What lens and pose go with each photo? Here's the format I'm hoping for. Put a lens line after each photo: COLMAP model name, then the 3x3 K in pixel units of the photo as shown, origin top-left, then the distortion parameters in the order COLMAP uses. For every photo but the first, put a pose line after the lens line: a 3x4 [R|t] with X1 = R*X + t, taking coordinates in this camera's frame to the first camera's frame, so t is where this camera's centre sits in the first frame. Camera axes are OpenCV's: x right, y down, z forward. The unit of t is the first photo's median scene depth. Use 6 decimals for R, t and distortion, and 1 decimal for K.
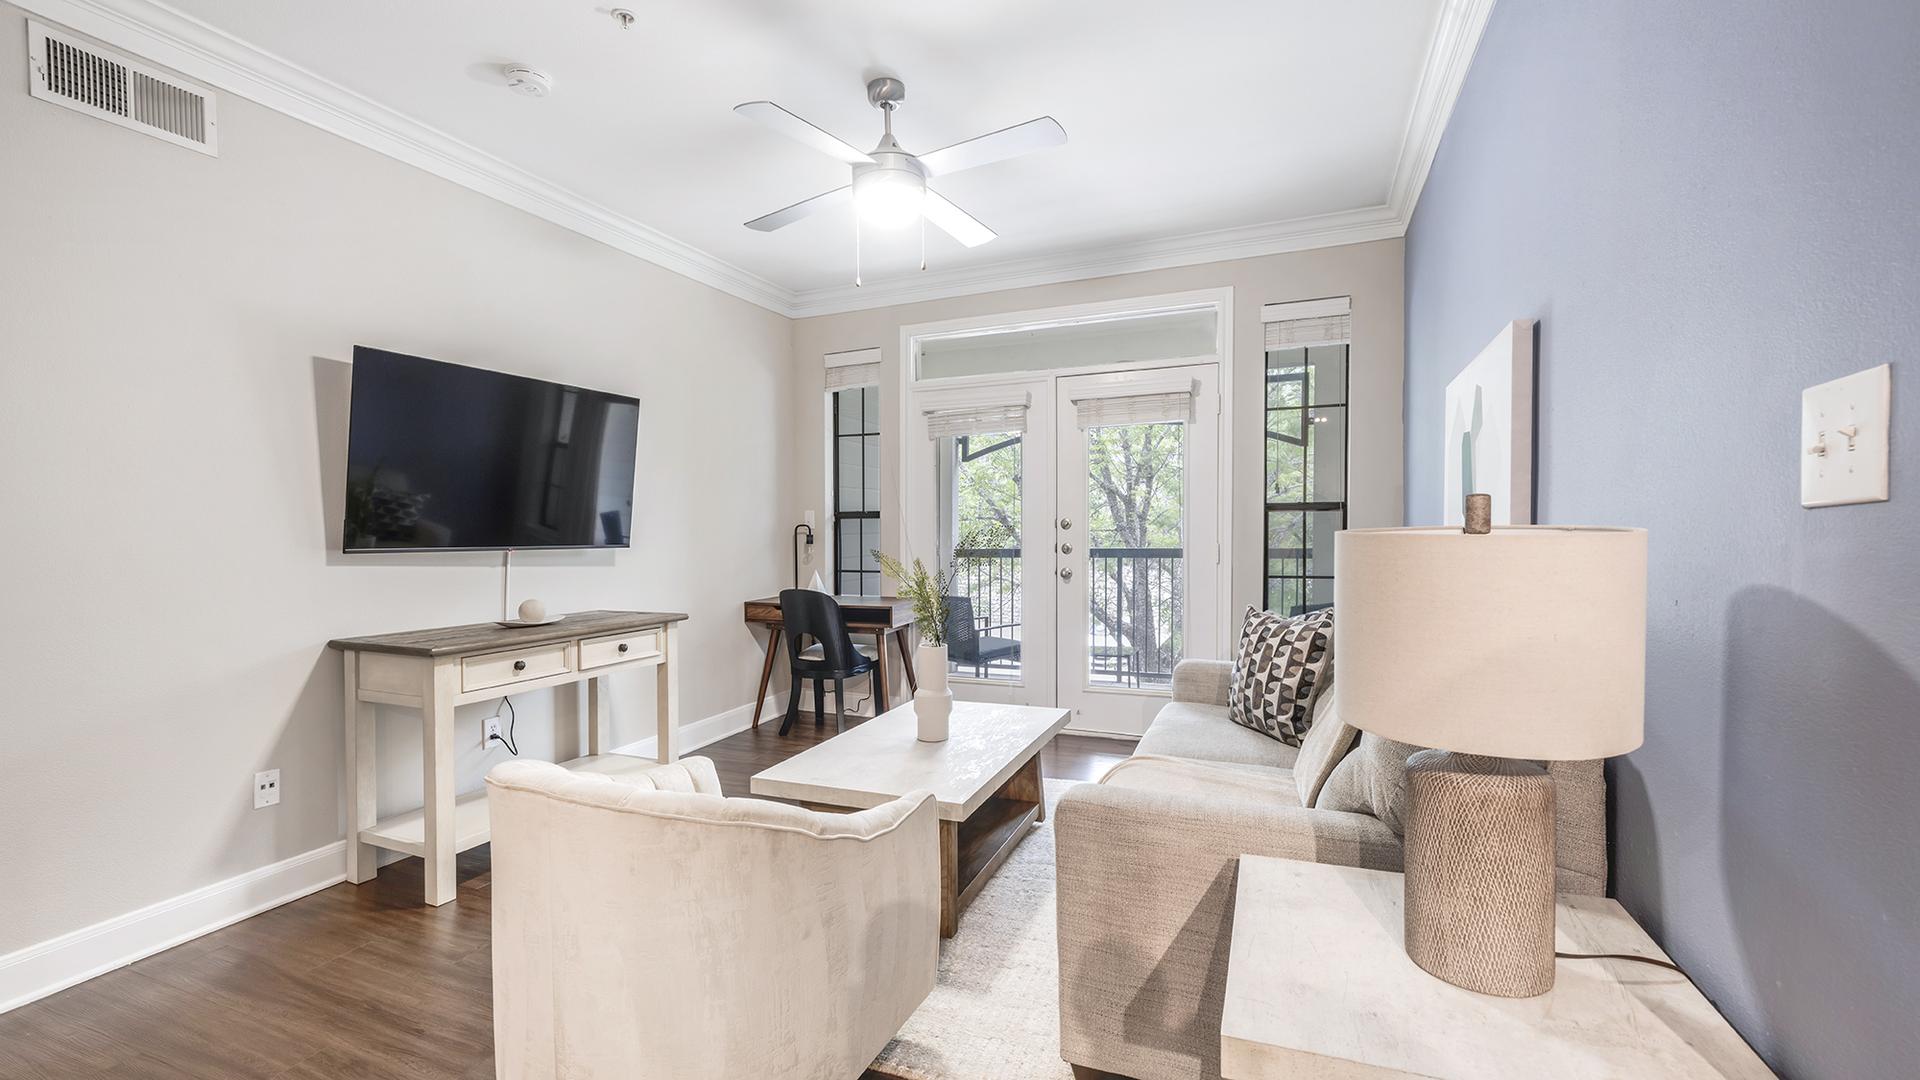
lens RADIAL K [[818.3, 0, 959.8], [0, 818.3, 545.4], [0, 0, 1]] dist [-0.000400, -0.000110]
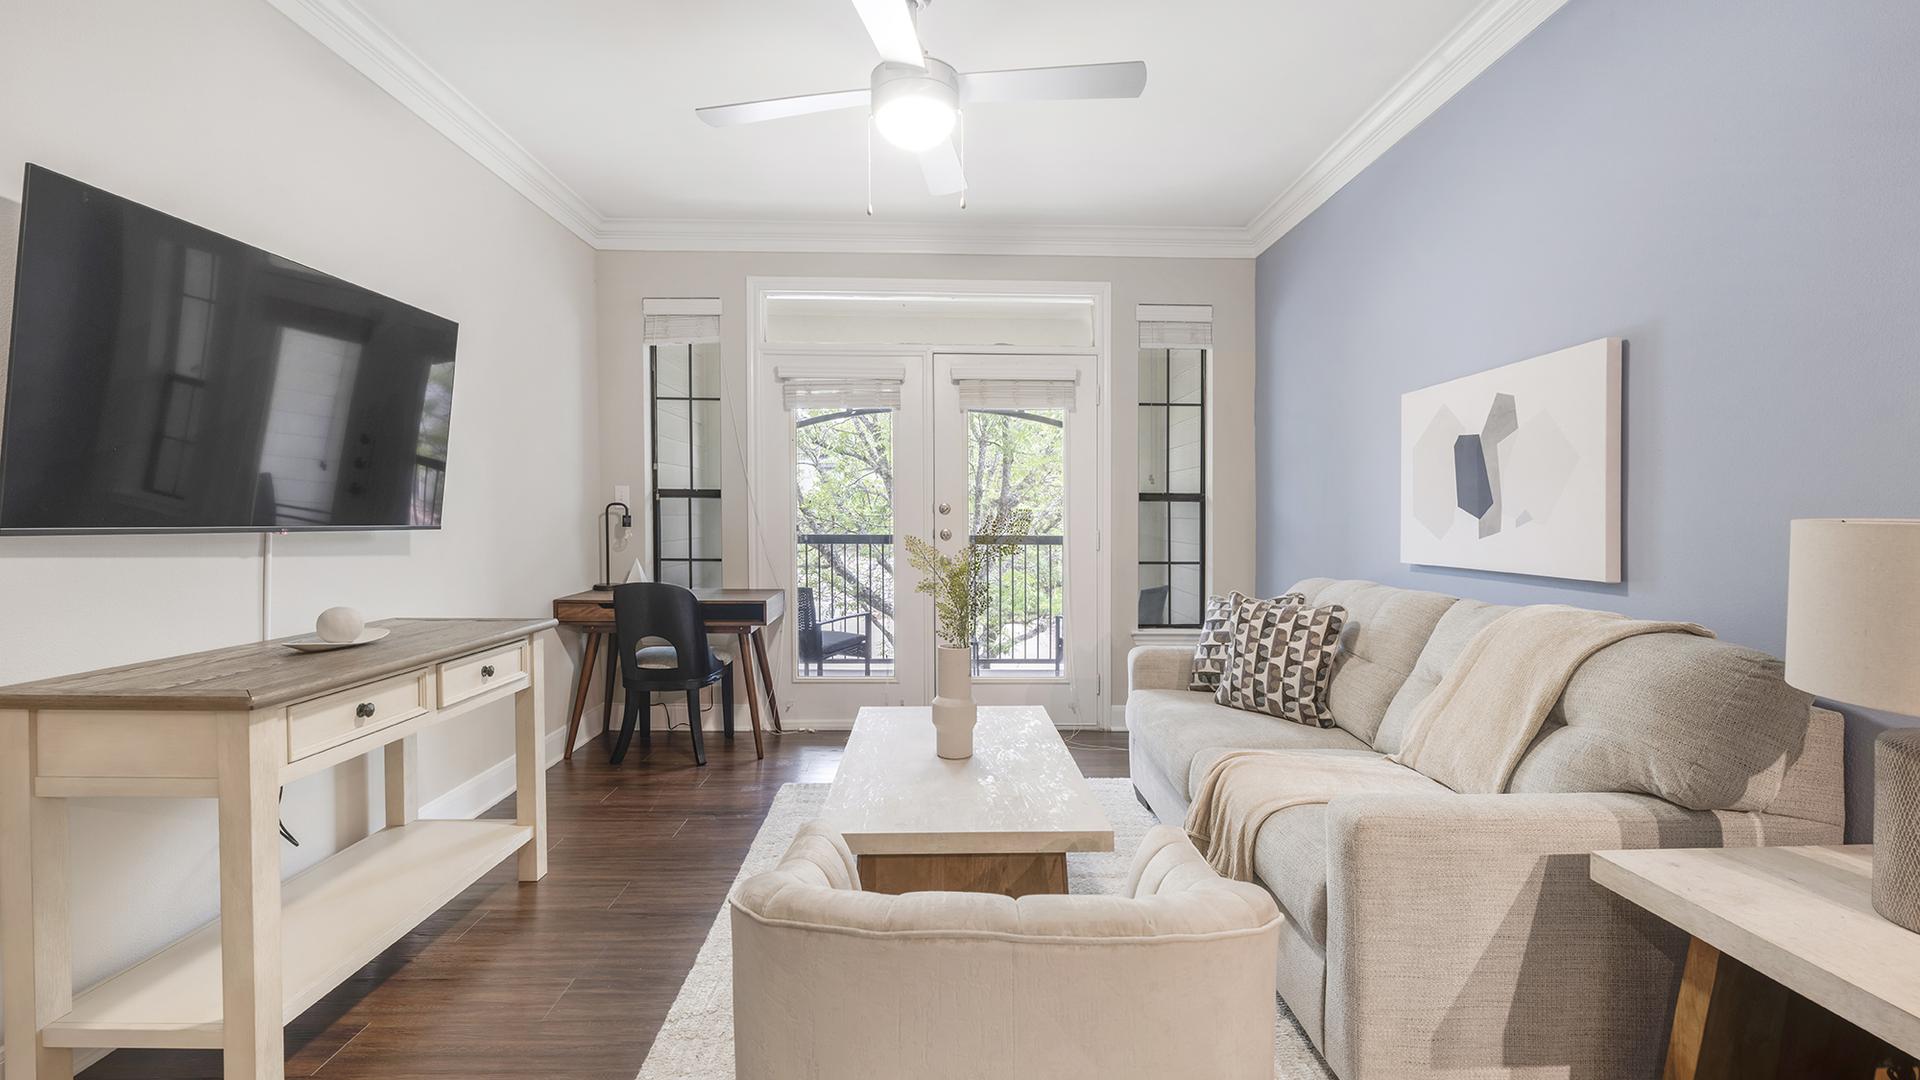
lens RADIAL K [[806.9, 0, 963.5], [0, 806.9, 525.8], [0, 0, 1]] dist [0.000162, 0.000075]
pose [[0.909184, 0.010594, 0.416260, -0.309133], [-0.008167, 0.999938, -0.007611, 0.000933], [-0.416315, 0.003520, 0.909214, 0.179501]]
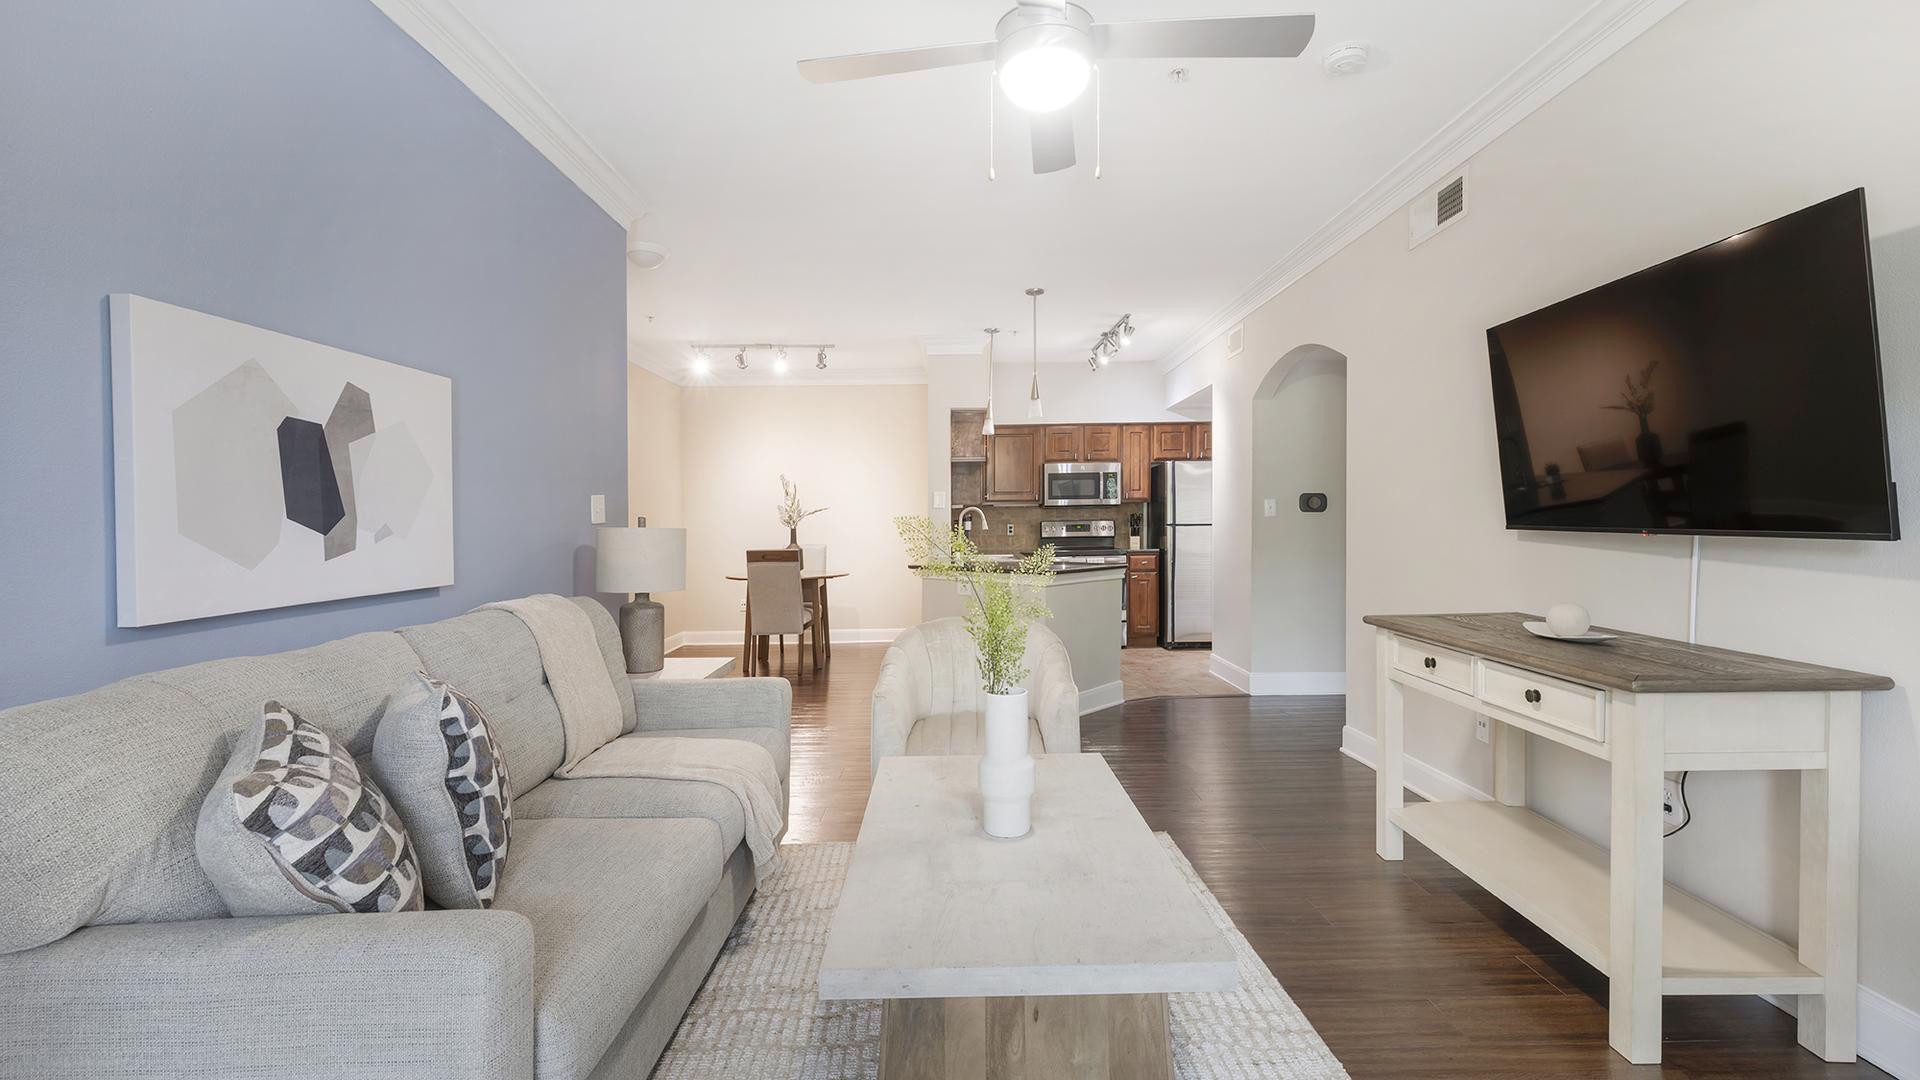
lens RADIAL K [[724.0, 0, 961.7], [0, 724.0, 577.9], [0, 0, 1]] dist [-0.000001, -0.000047]
pose [[-0.914485, 0.056500, -0.400657, 0.196102], [0.017480, 0.994795, 0.100386, -0.026716], [0.404243, 0.084798, -0.910712, 1.242718]]
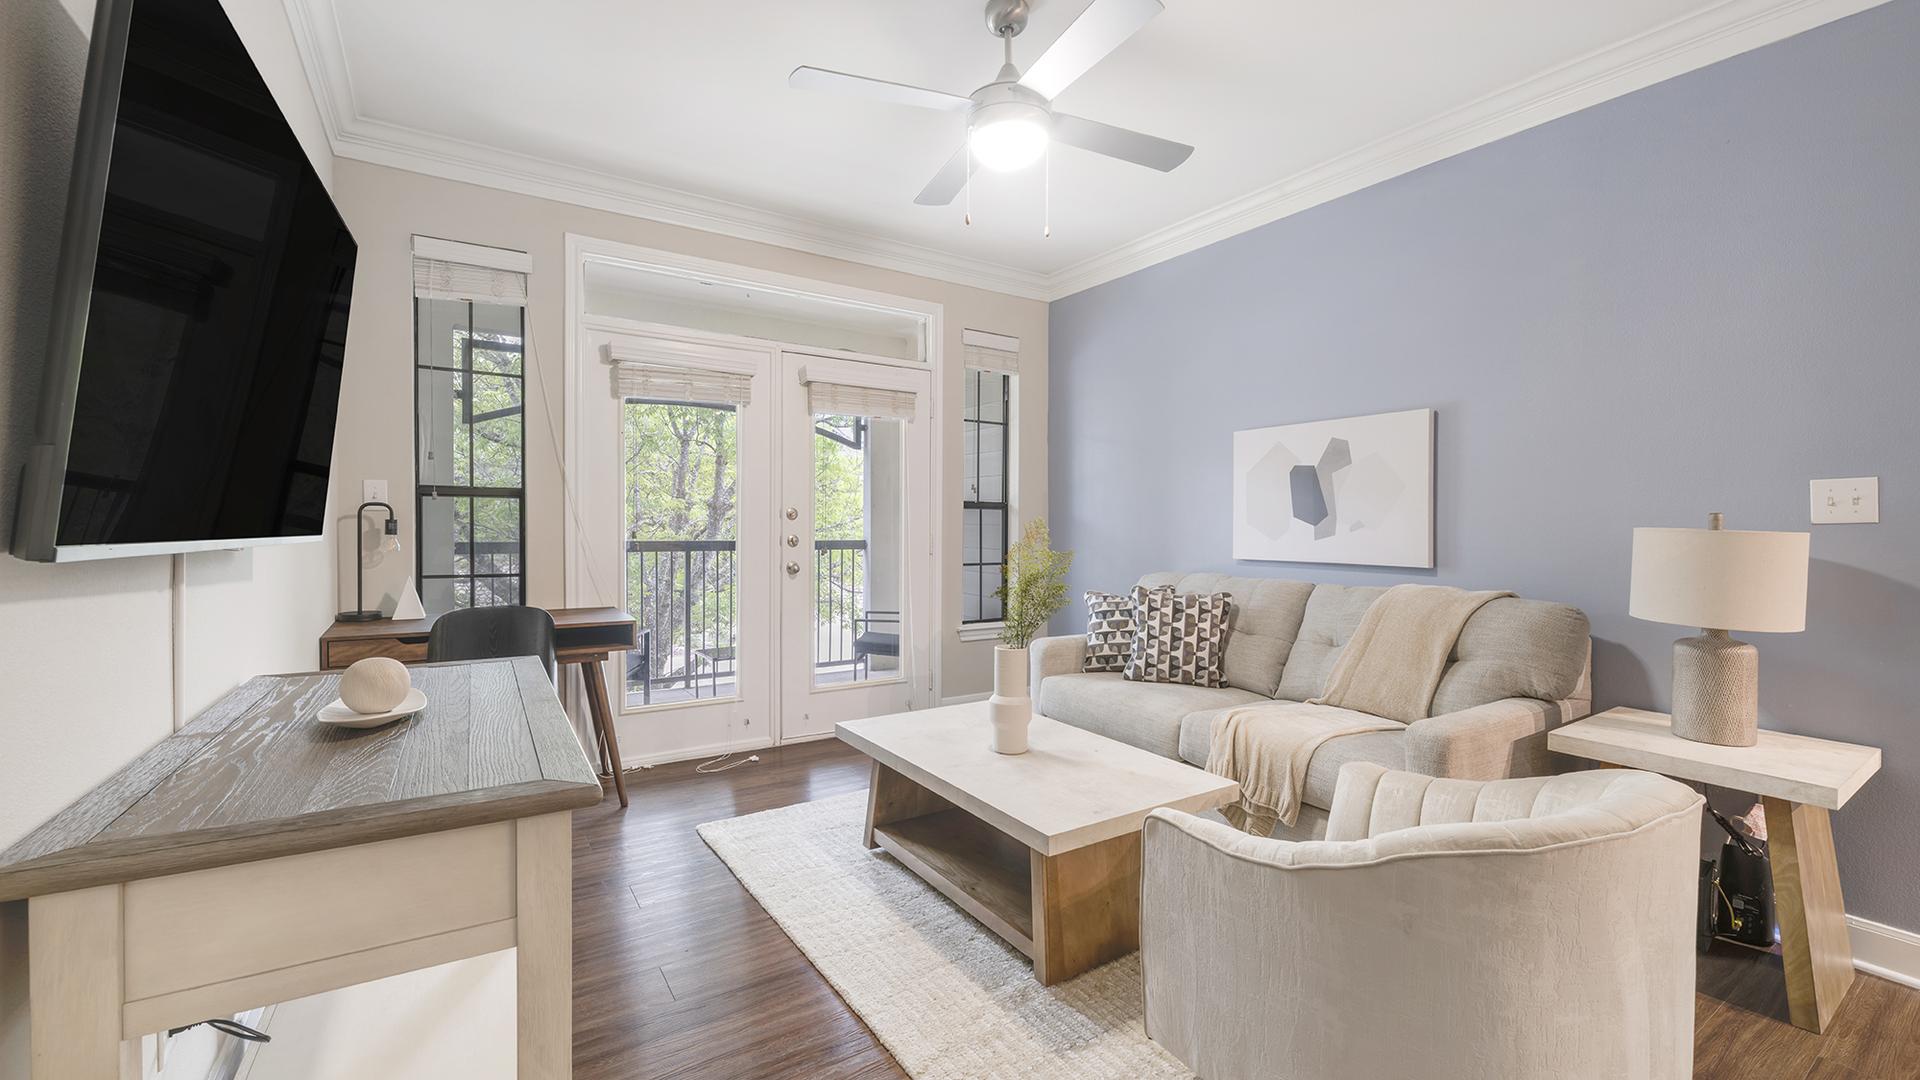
lens RADIAL K [[790.2, 0, 956.4], [0, 790.2, 528.3], [0, 0, 1]] dist [0.000930, -0.007205]
pose [[0.548740, 0.010111, 0.835932, -0.652983], [-0.000829, 0.999933, -0.011550, 0.000277], [-0.835993, 0.005645, 0.548711, 0.465692]]
